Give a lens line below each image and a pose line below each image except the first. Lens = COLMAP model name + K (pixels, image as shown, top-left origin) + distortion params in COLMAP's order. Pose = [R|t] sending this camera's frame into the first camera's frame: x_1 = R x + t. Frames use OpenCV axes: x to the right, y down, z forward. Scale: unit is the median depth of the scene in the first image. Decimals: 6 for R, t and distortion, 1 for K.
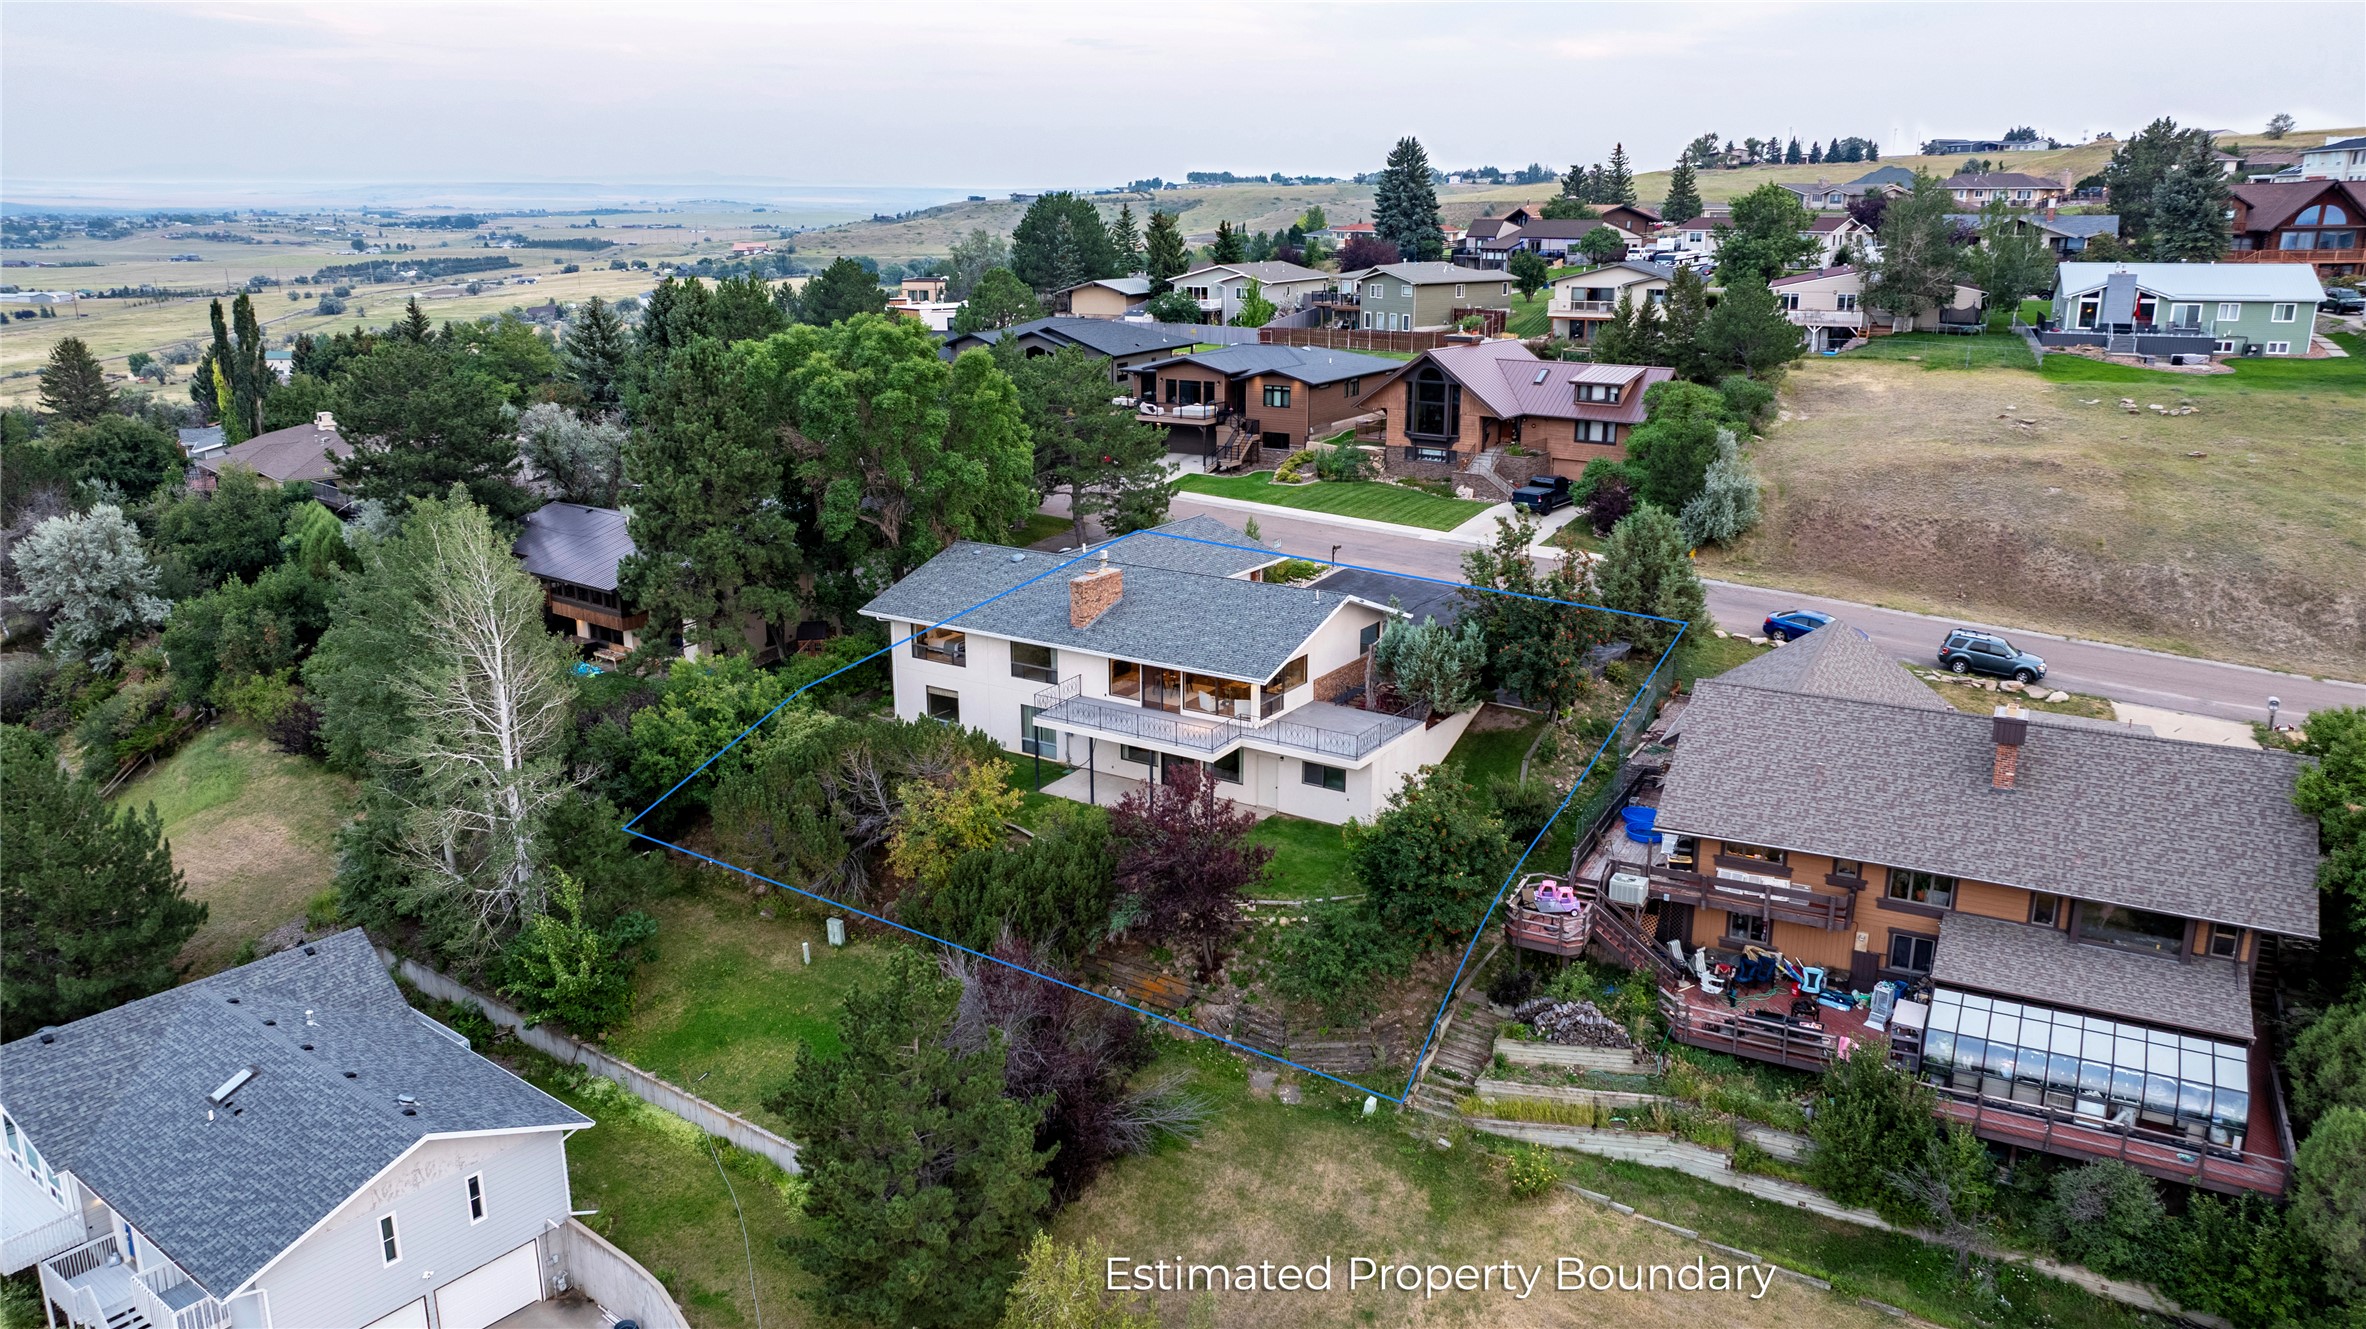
lens RADIAL K [[1665.0, 0, 1188.0], [0, 1665.0, 647.9], [0, 0, 1]] dist [-0.024209, 0.019890]
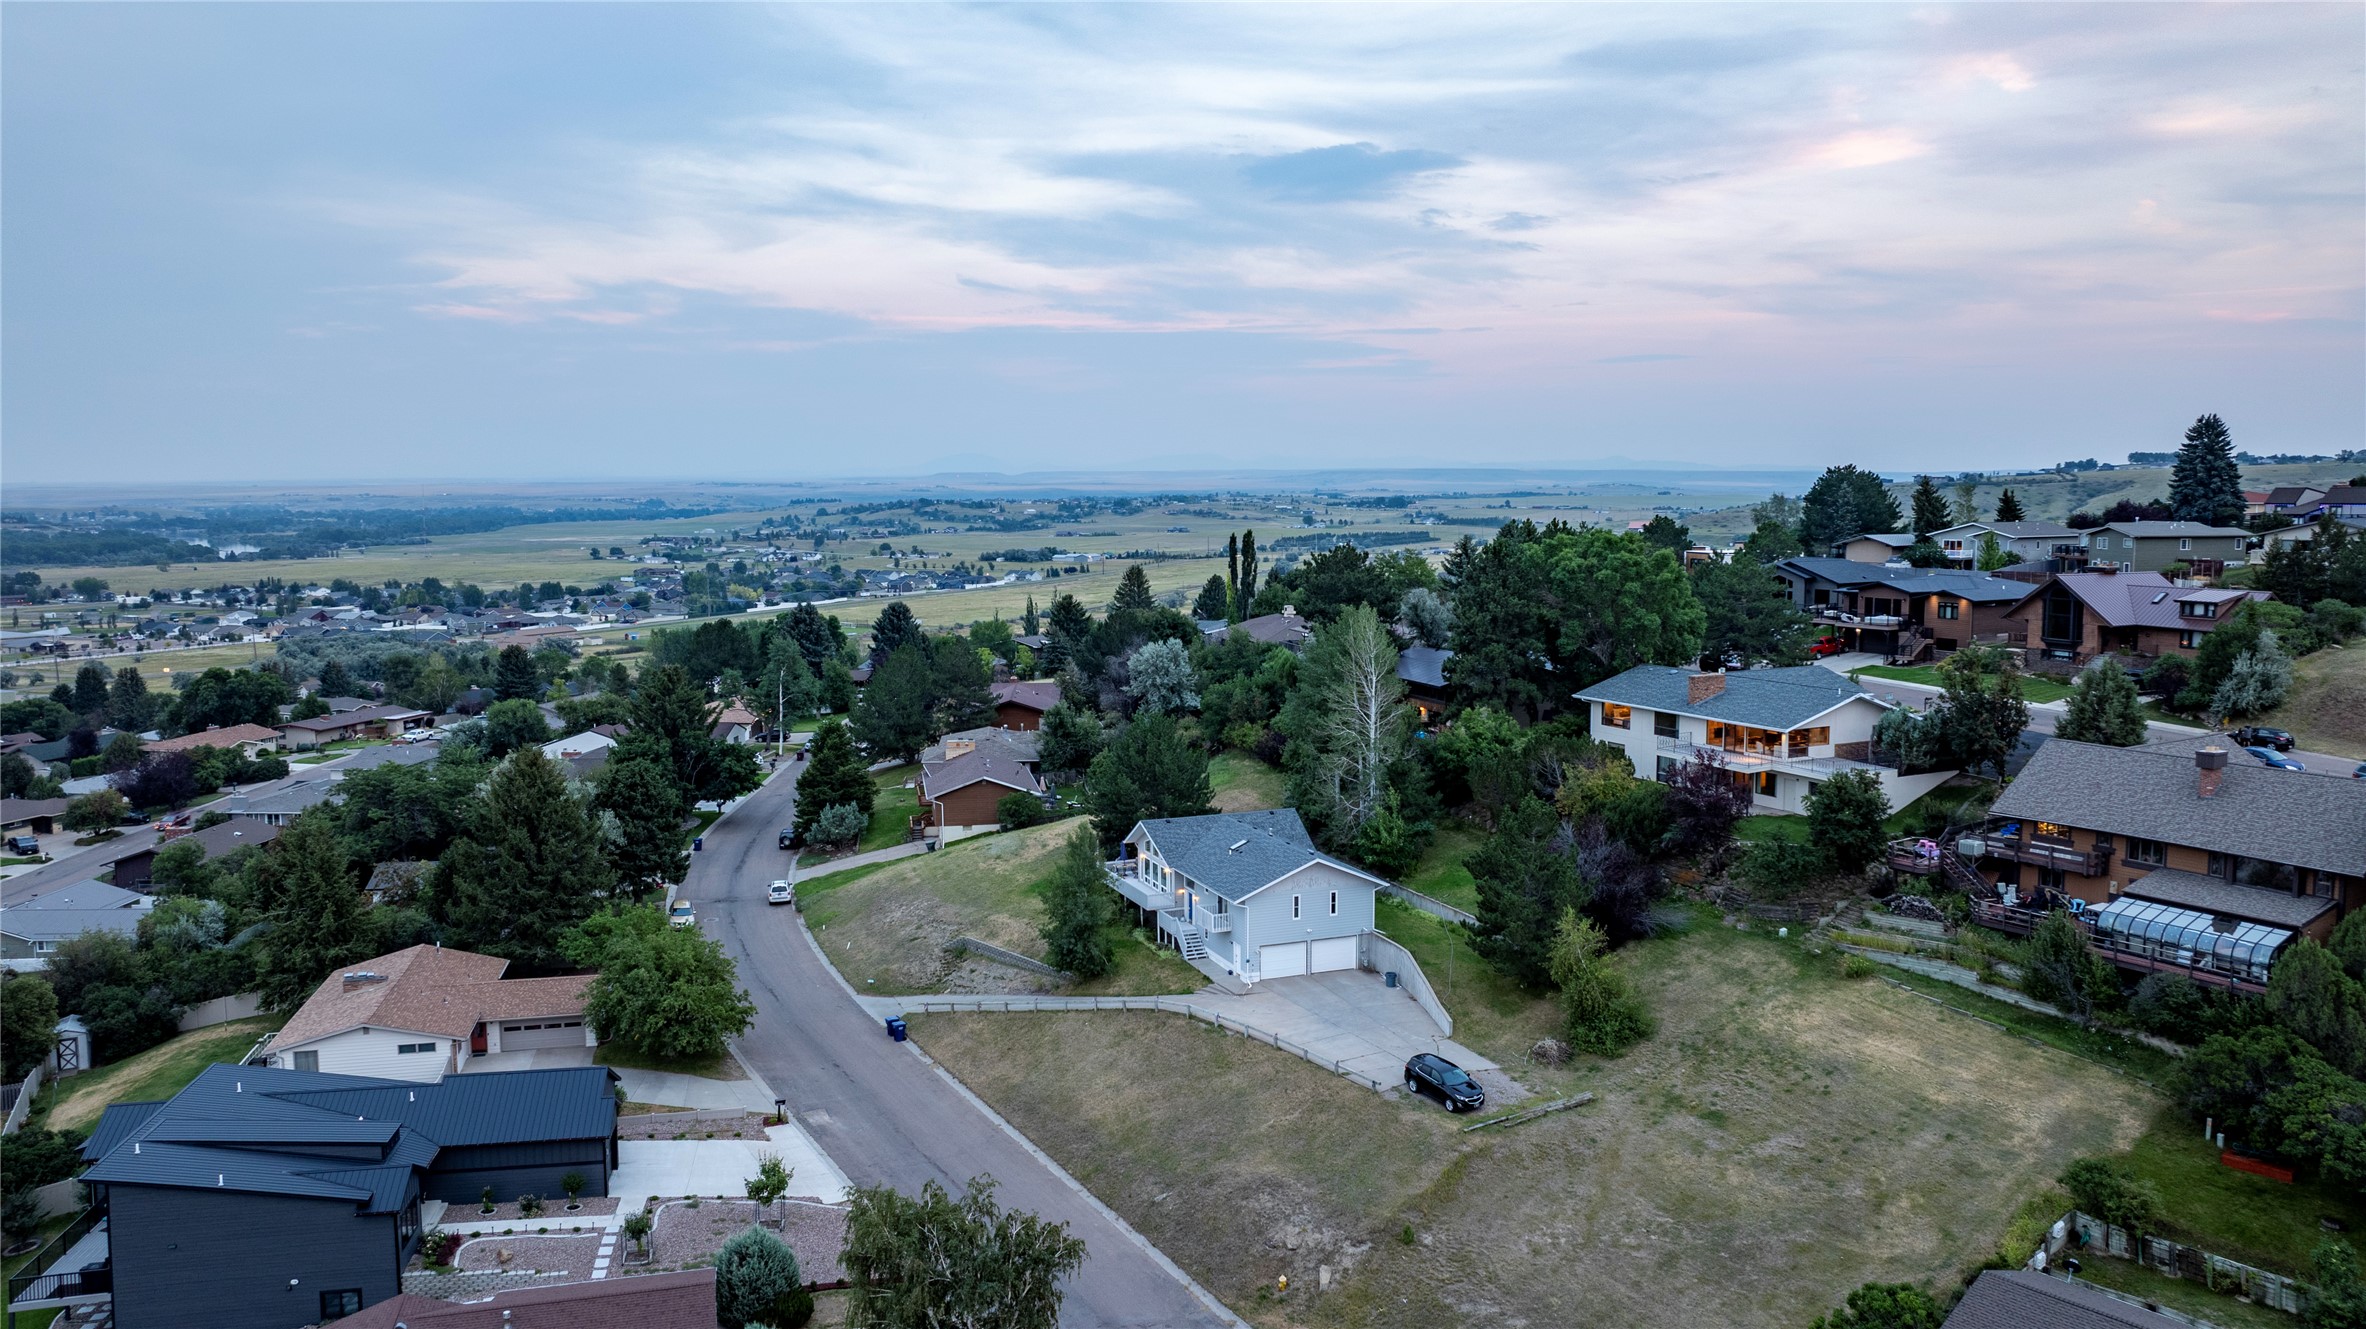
lens RADIAL K [[1665.0, 0, 1203.9], [0, 1665.0, 667.2], [0, 0, 1]] dist [-0.024209, 0.019890]
pose [[0.870286, 0.050175, -0.489985, 0.324891], [-0.124622, 0.984860, -0.120497, 0.214046], [0.476521, 0.165930, 0.863363, -0.694960]]
